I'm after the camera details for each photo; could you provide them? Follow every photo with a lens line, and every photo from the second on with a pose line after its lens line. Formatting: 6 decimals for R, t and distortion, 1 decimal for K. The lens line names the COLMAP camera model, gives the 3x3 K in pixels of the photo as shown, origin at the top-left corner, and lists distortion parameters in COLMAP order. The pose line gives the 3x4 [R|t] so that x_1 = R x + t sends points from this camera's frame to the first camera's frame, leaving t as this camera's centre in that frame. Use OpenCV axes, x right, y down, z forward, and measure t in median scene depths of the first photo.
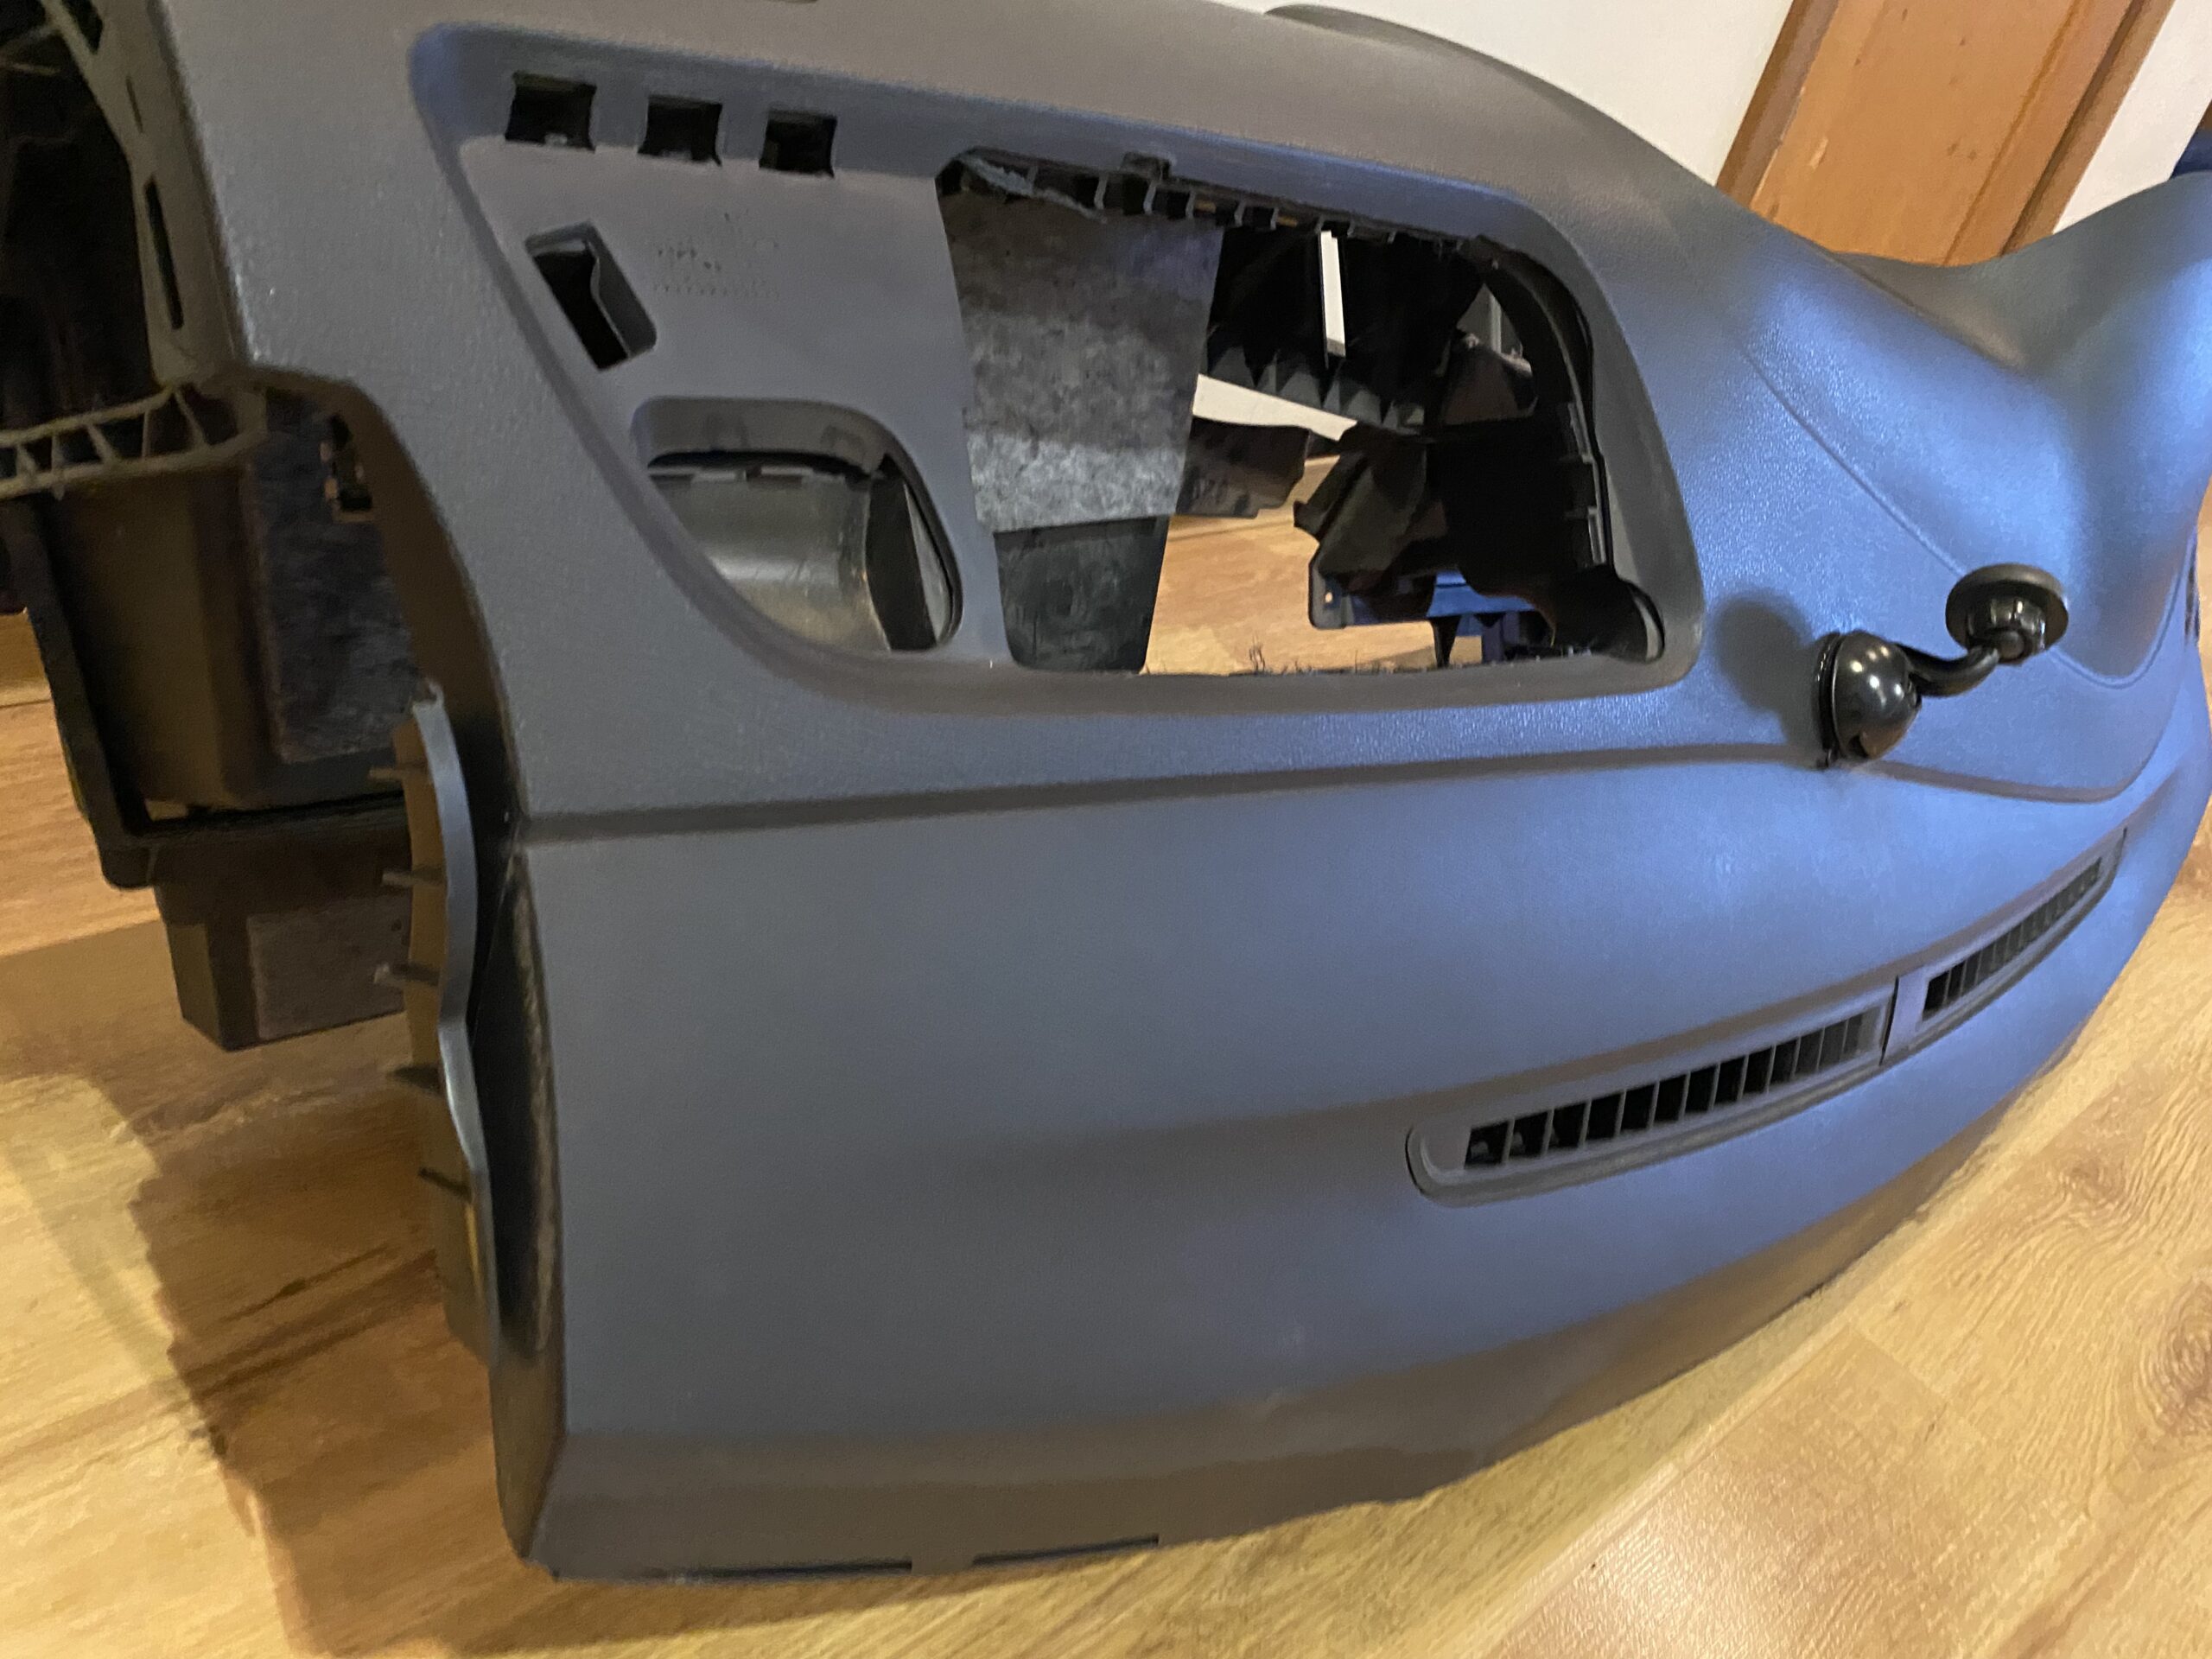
lens RADIAL K [[1709.7, 0, 1106.0], [0, 1709.7, 829.5], [0, 0, 1]] dist [-0.002521, -0.012813]
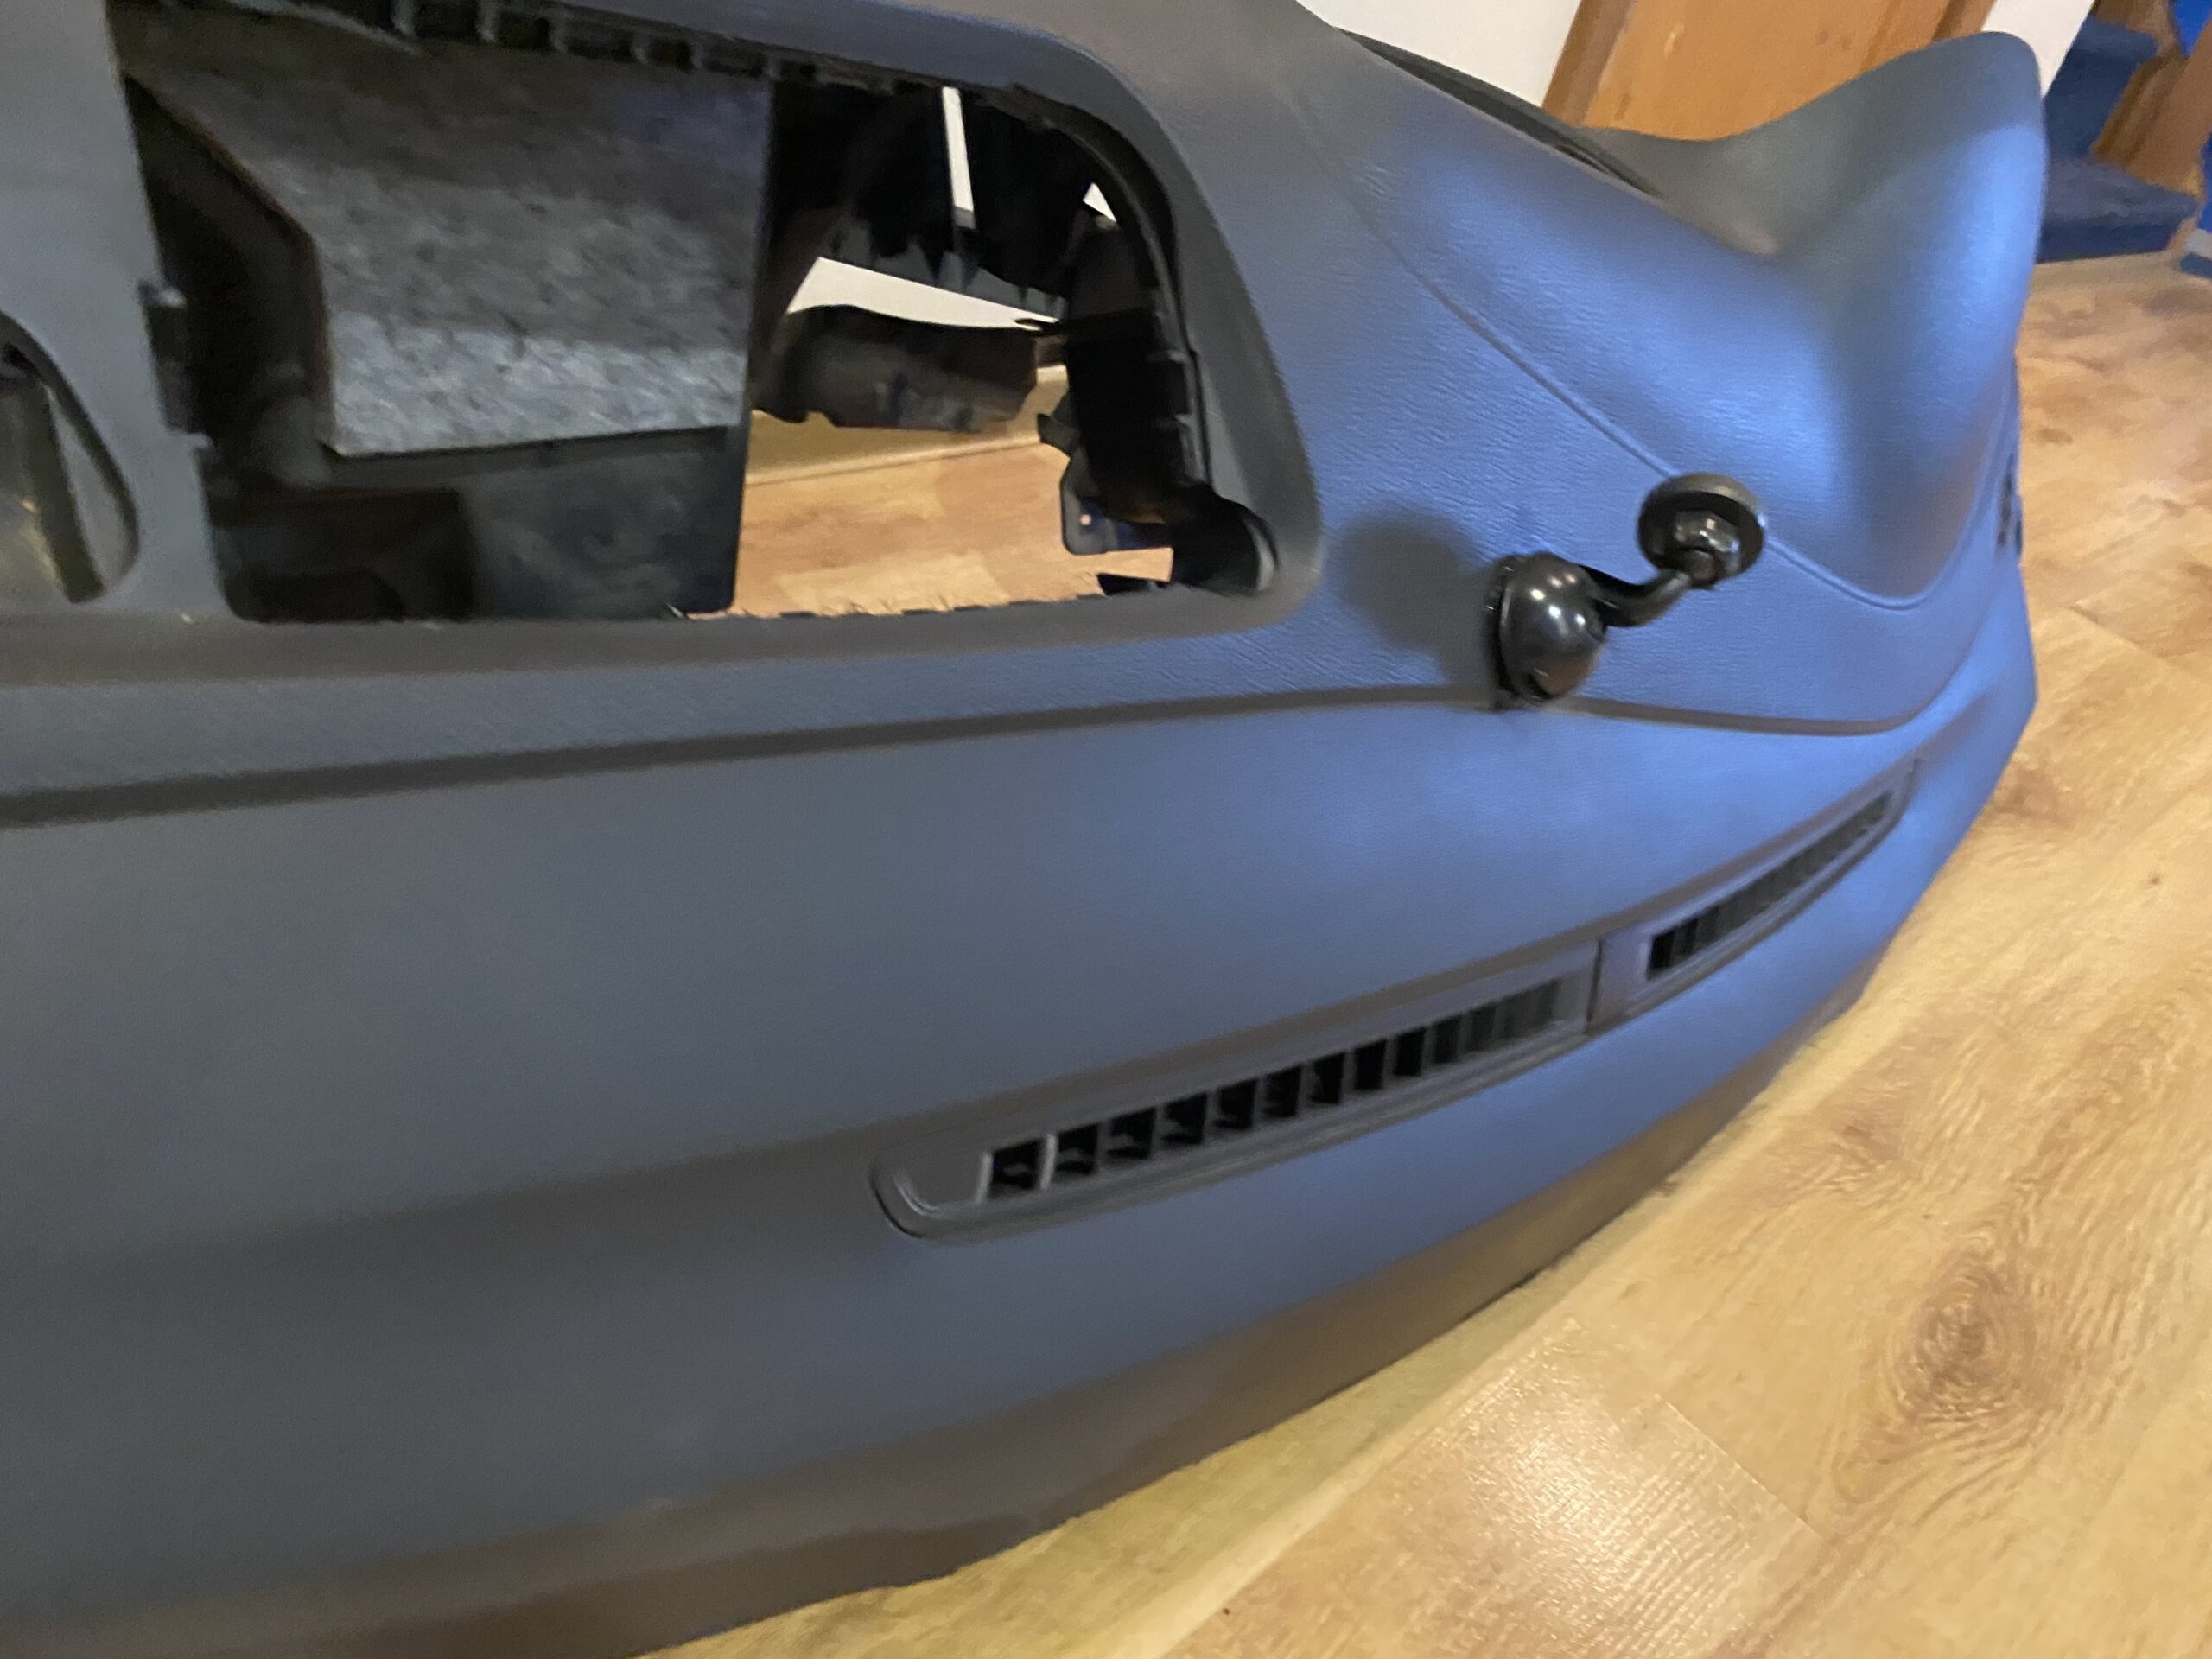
lens RADIAL K [[1745.1, 0, 1106.0], [0, 1745.1, 829.5], [0, 0, 1]] dist [-0.010787, -0.008378]
pose [[0.998885, -0.017764, 0.043730, 0.173230], [0.015978, 0.999037, 0.040857, -0.013375], [-0.044414, -0.040113, 0.998208, 0.101809]]
